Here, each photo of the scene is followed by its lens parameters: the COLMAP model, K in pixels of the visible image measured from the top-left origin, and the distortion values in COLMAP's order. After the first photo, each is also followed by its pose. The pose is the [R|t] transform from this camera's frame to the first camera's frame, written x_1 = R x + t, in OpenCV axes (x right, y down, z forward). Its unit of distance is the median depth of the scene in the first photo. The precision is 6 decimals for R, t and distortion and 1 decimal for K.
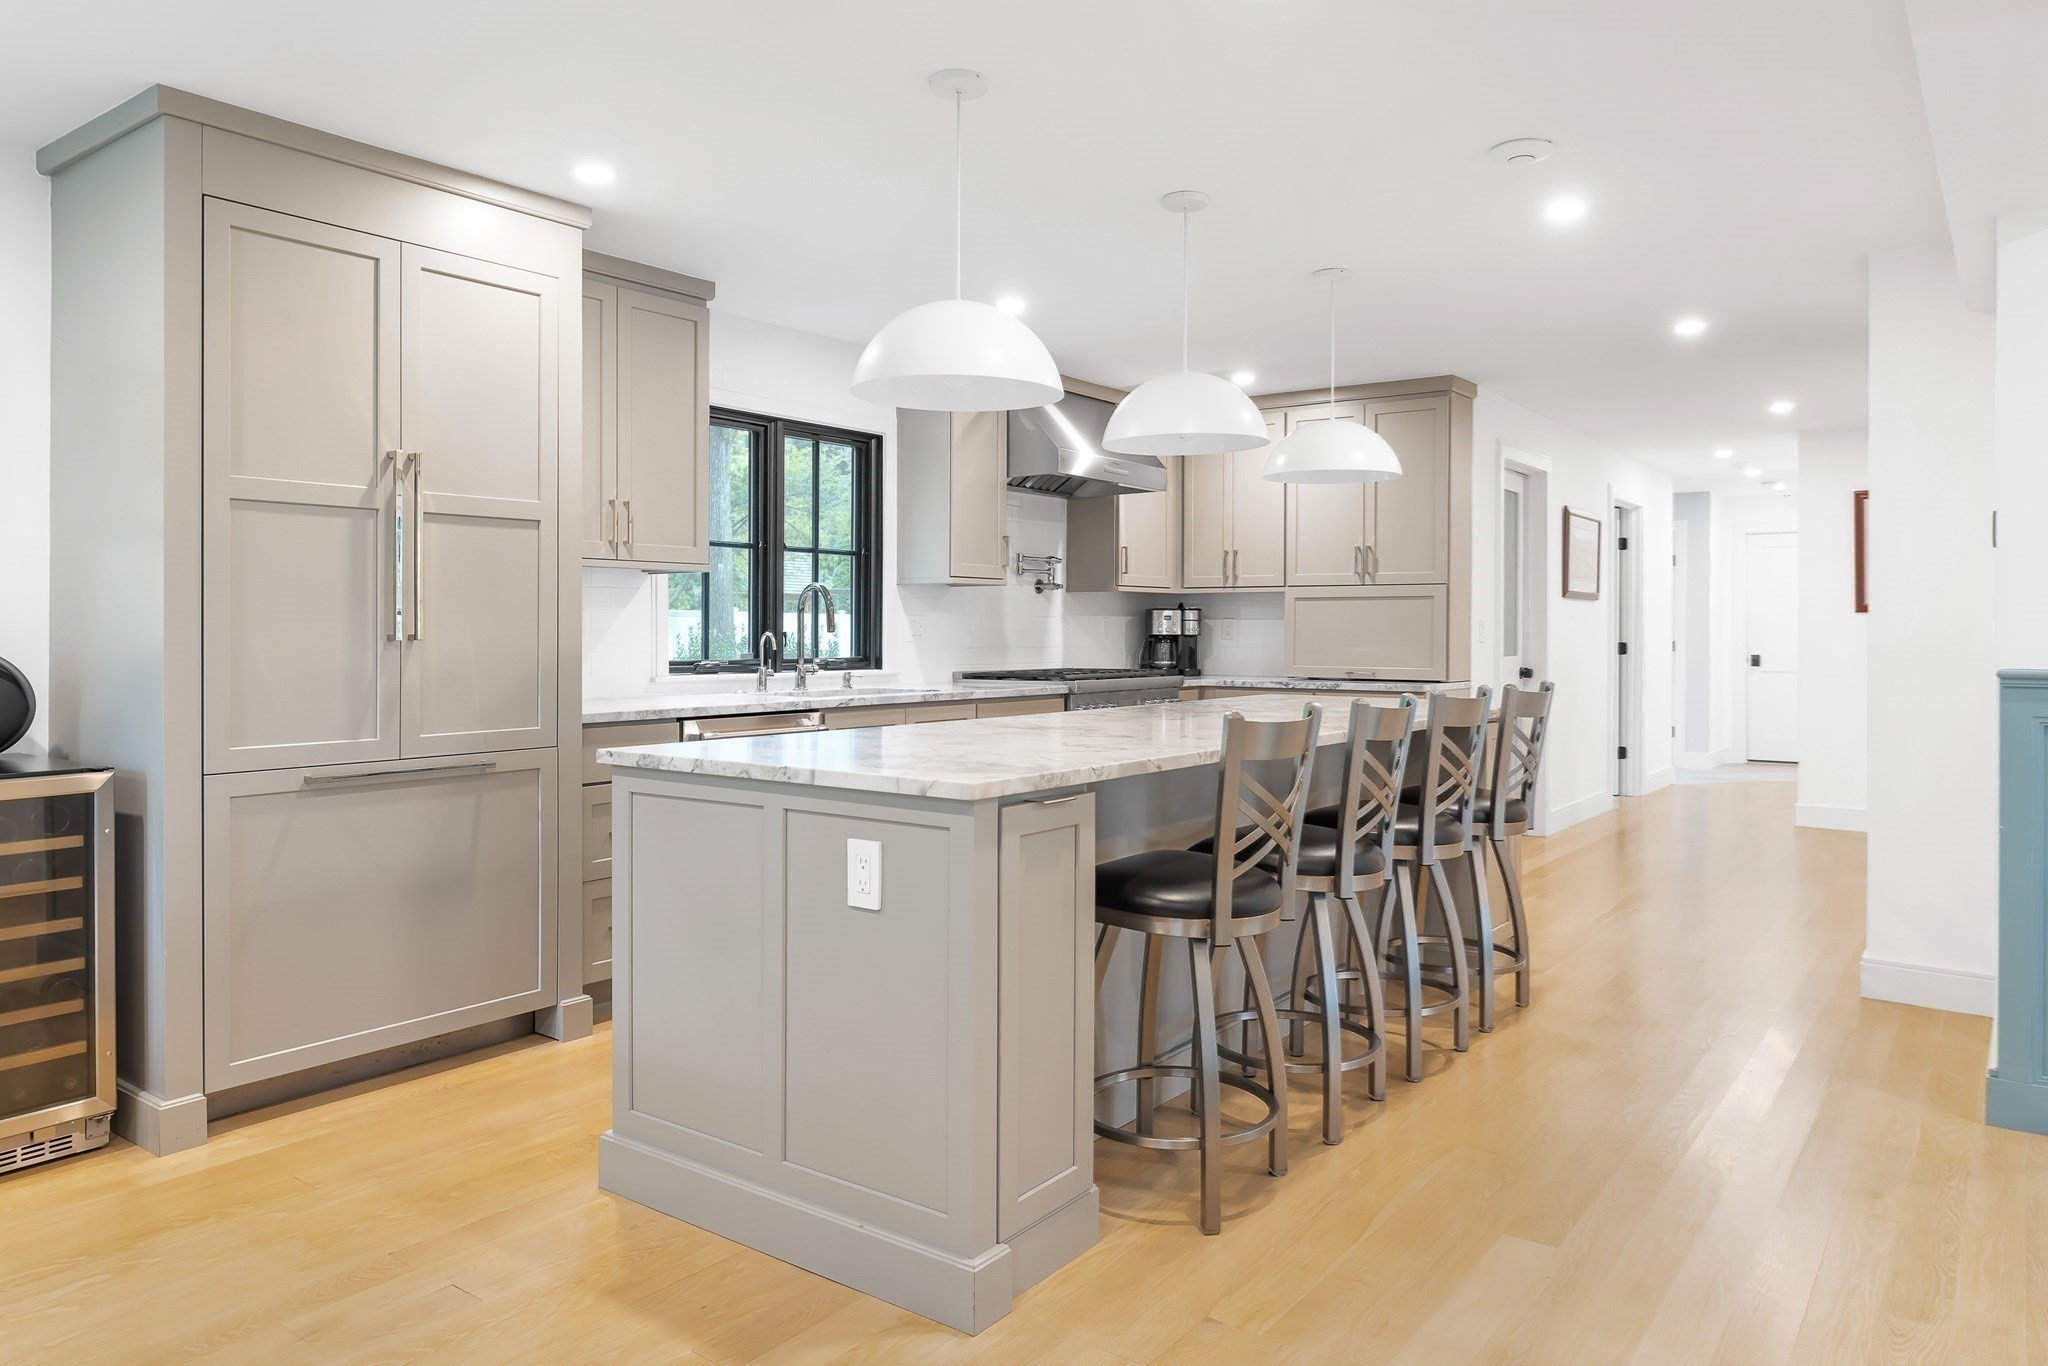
lens RADIAL K [[1337.0, 0, 1029.7], [0, 1337.0, 663.8], [0, 0, 1]] dist [-0.000933, 0.002791]
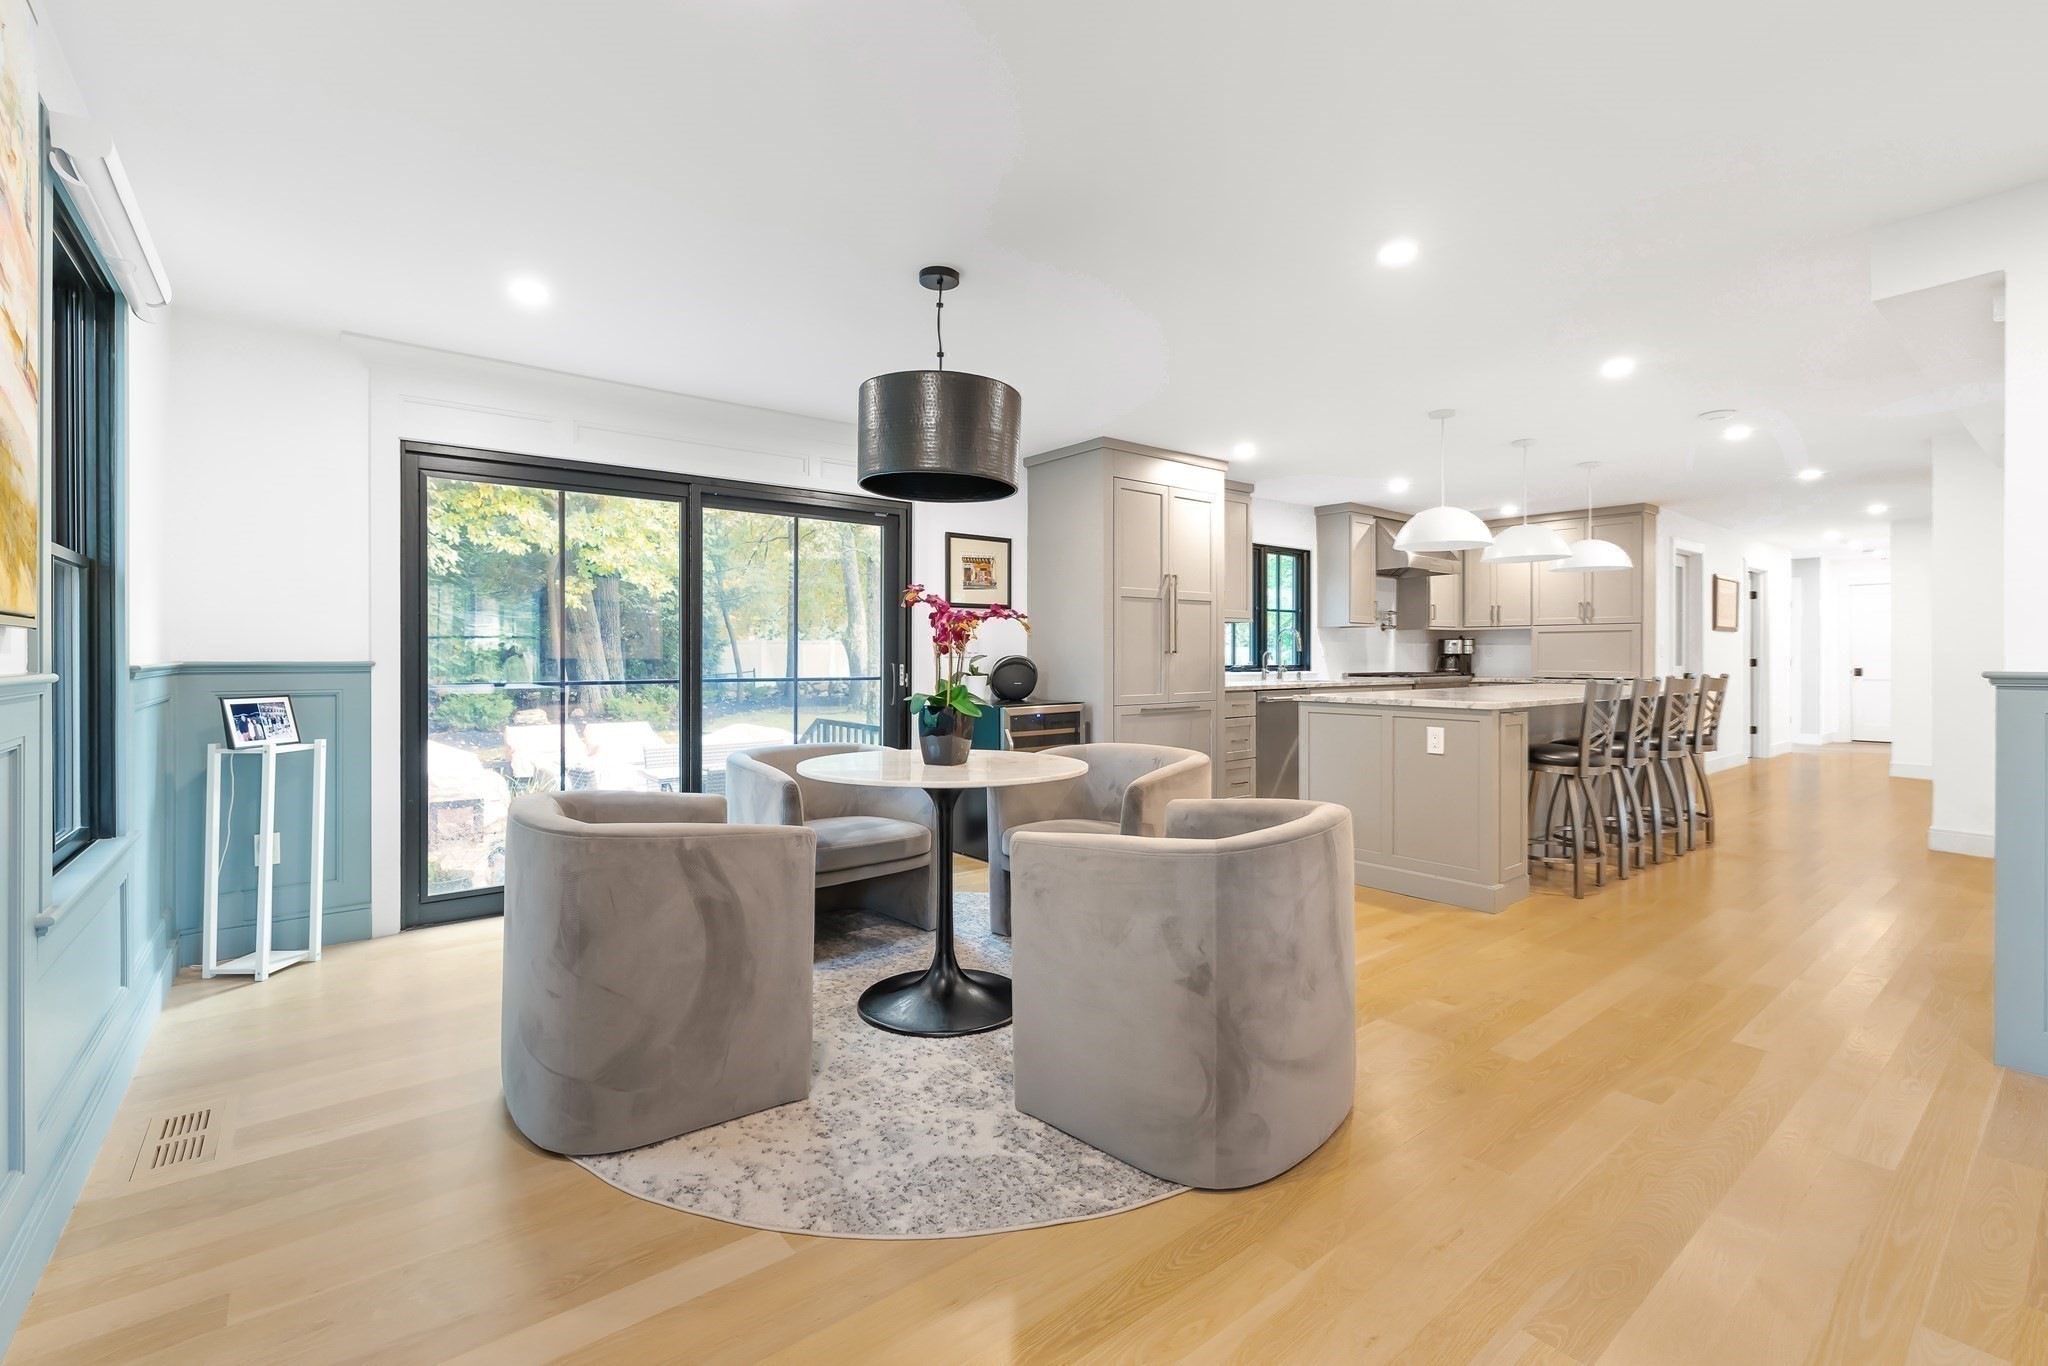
lens RADIAL K [[883.9, 0, 1023.2], [0, 883.9, 667.9], [0, 0, 1]] dist [0.003326, -0.000329]
pose [[0.966596, 0.000837, -0.256305, -0.184332], [-0.004010, 0.999922, -0.011855, 0.016503], [0.256275, 0.012487, 0.966523, -0.344095]]
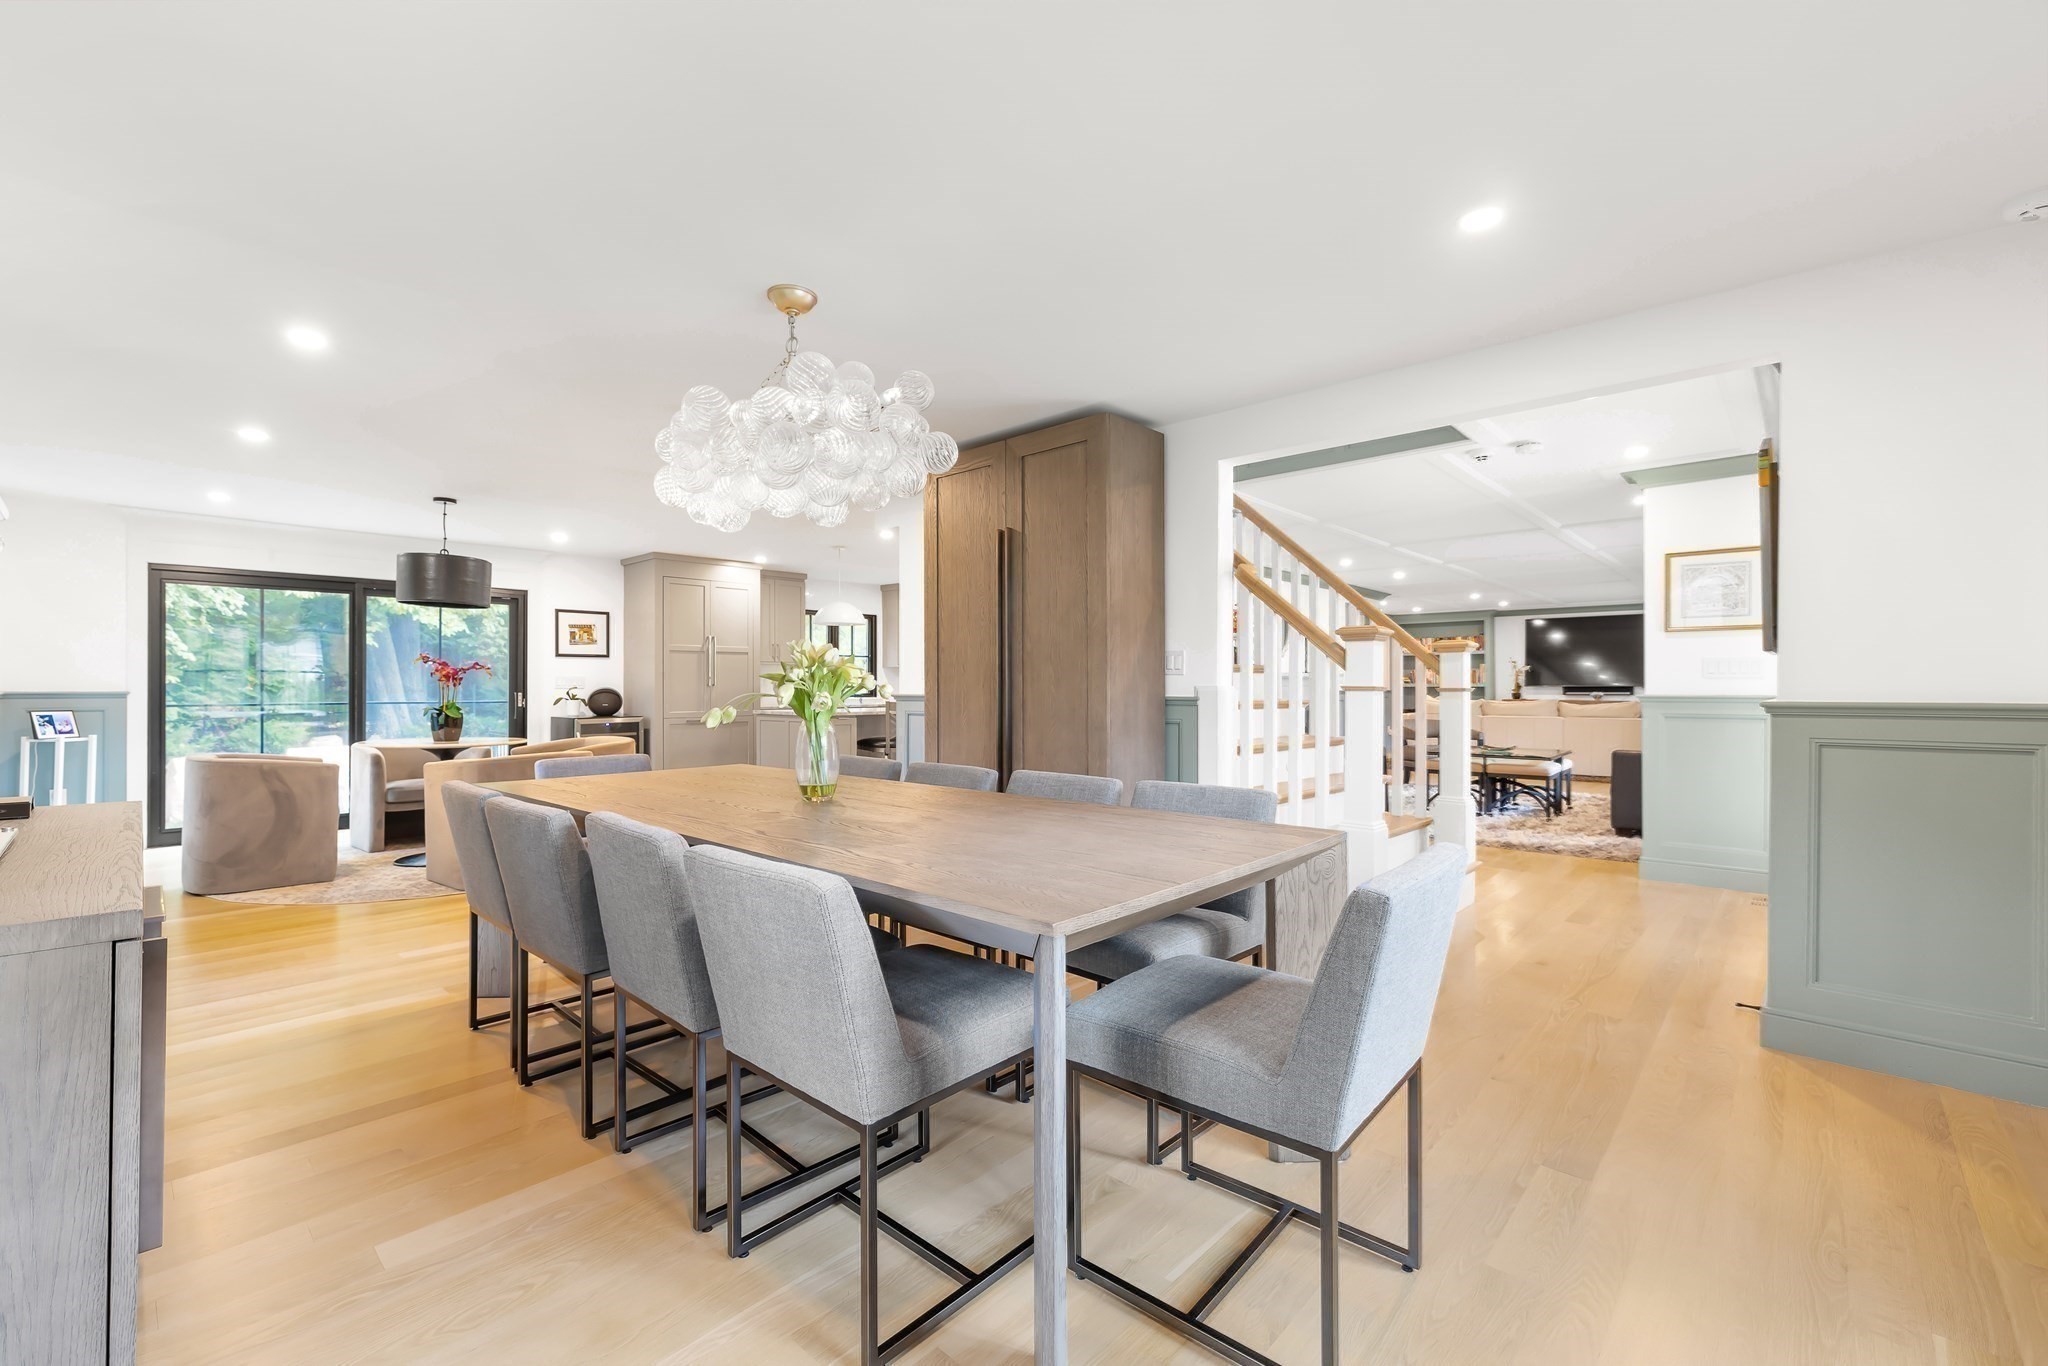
lens RADIAL K [[845.5, 0, 1022.1], [0, 845.5, 691.6], [0, 0, 1]] dist [0.000918, 0.000700]
pose [[0.993923, -0.003238, -0.110027, 0.394930], [0.001309, 0.999844, -0.017593, 0.025365], [0.110067, 0.017342, 0.993773, -0.755265]]
